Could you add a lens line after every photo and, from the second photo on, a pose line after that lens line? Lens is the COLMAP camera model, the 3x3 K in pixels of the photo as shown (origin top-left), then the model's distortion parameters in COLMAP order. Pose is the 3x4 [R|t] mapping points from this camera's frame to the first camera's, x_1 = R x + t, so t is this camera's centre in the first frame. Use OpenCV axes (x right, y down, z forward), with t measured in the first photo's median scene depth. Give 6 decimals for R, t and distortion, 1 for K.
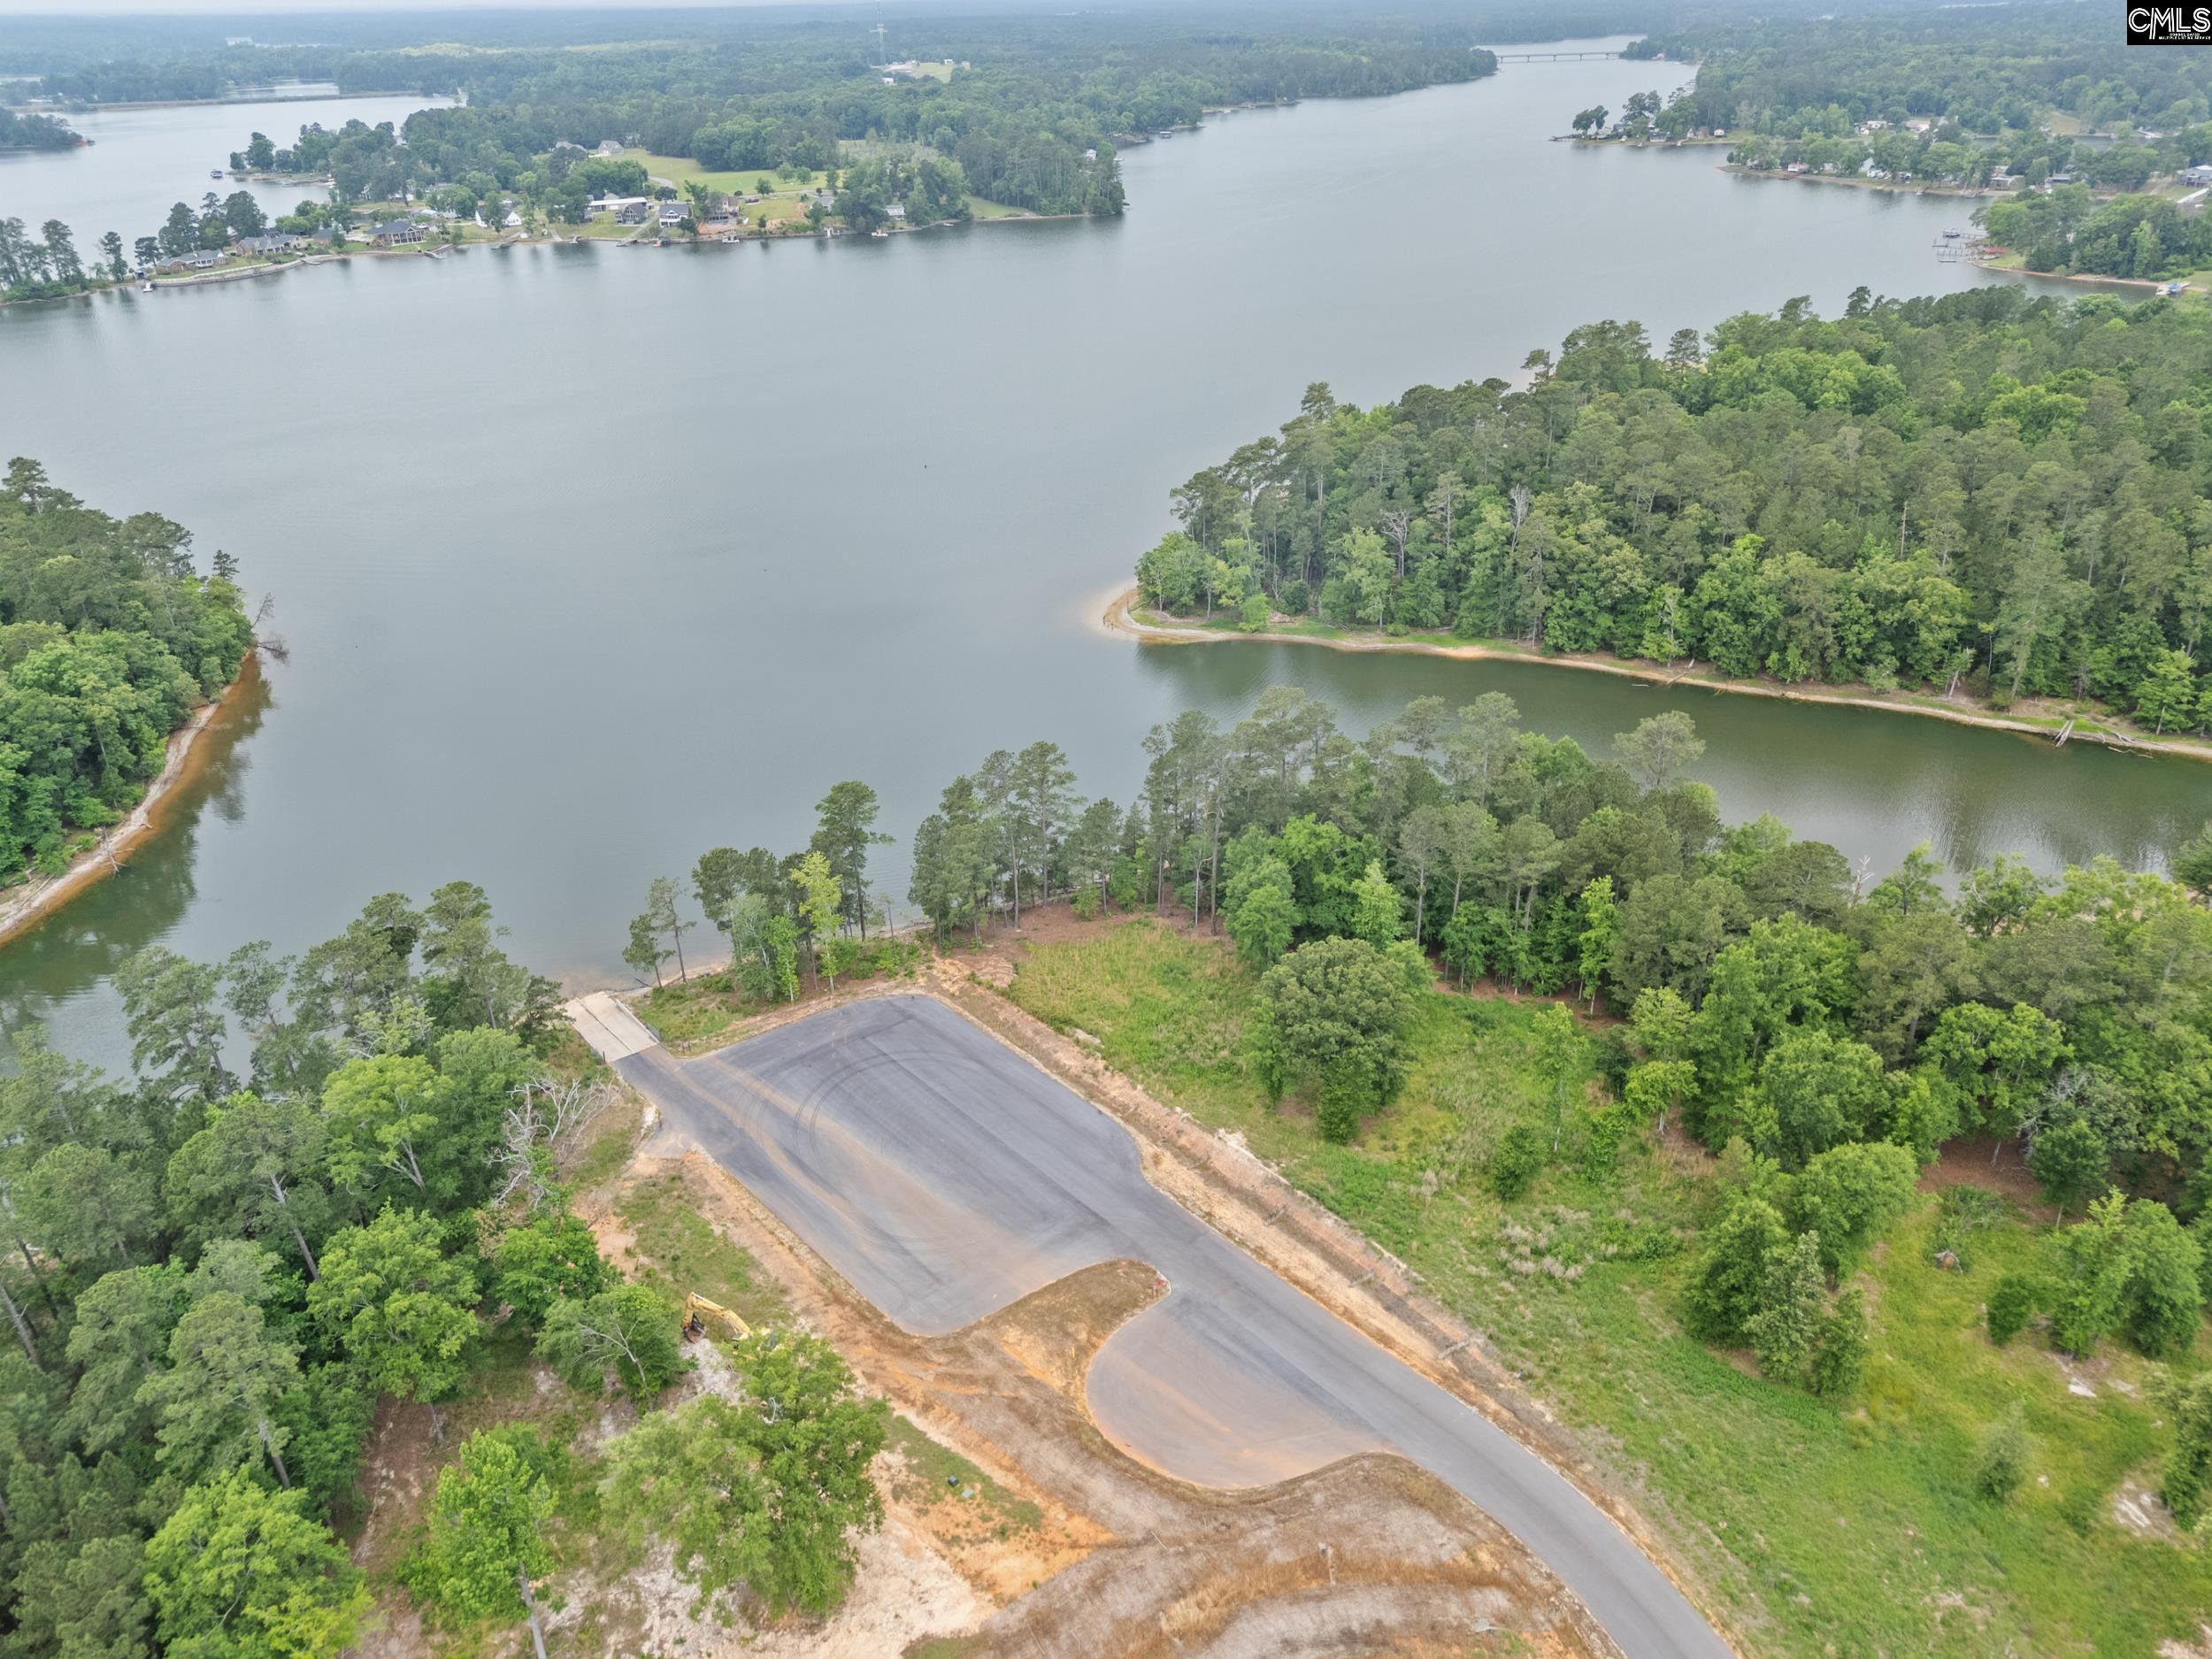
lens RADIAL K [[1637.7, 0, 1103.1], [0, 1637.7, 835.2], [0, 0, 1]] dist [0.053728, -0.035580]
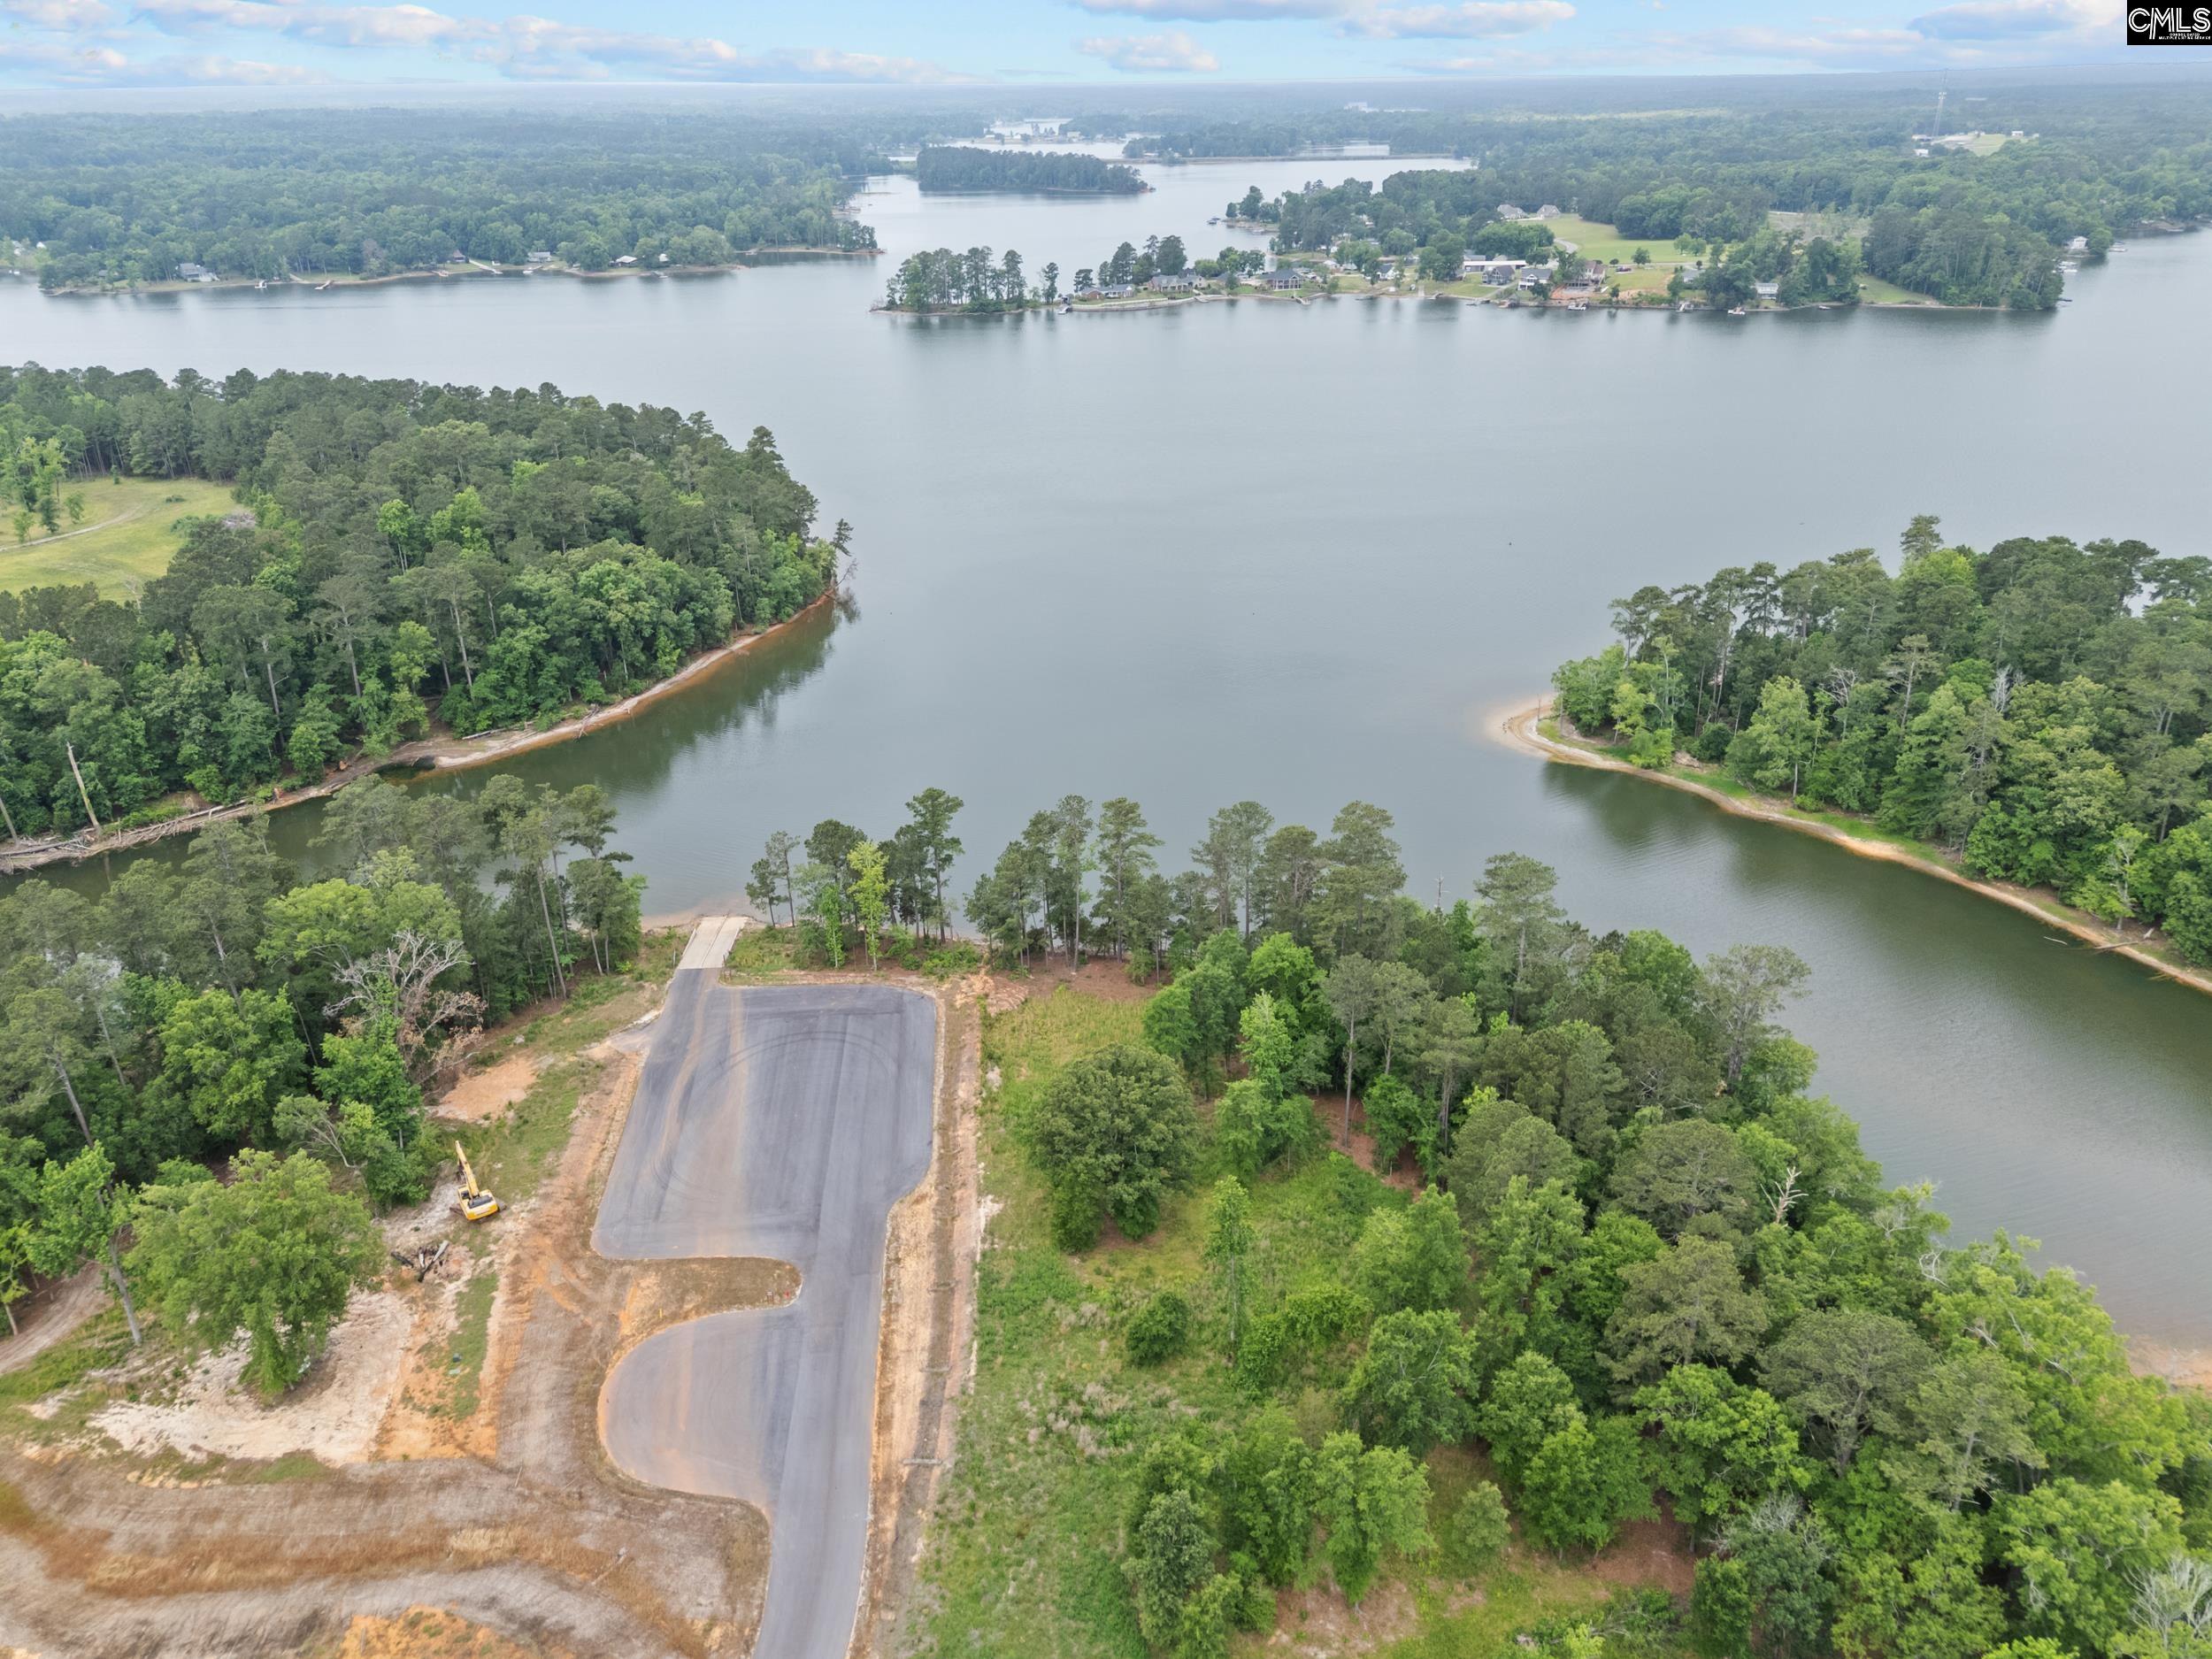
lens RADIAL K [[1637.7, 0, 1096.7], [0, 1637.7, 825.9], [0, 0, 1]] dist [0.053728, -0.035580]
pose [[0.825143, 0.243036, -0.509974, 0.300005], [-0.261721, 0.964466, 0.036163, -0.046657], [0.500641, 0.103631, 0.859429, 0.078521]]
